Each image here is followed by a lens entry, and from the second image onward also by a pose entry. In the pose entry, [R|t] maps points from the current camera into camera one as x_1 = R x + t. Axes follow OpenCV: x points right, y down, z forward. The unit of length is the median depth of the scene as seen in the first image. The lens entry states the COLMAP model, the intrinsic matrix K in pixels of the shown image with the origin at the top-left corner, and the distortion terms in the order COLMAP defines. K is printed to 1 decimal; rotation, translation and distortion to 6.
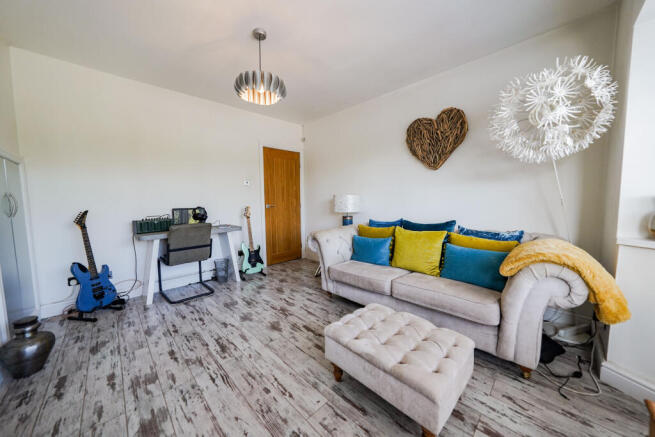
lens RADIAL K [[234.7, 0, 325.4], [0, 234.7, 216.2], [0, 0, 1]] dist [-0.031918, 0.008431]
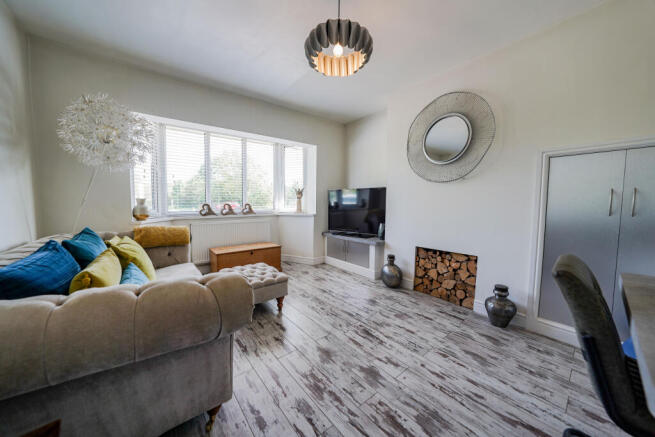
lens RADIAL K [[234.7, 0, 325.4], [0, 234.7, 216.2], [0, 0, 1]] dist [-0.031918, 0.008431]
pose [[-0.994761, 0.005962, 0.102059, -0.341804], [0.018243, 0.992626, 0.119836, -0.118425], [-0.100592, 0.121070, -0.987534, 1.977005]]
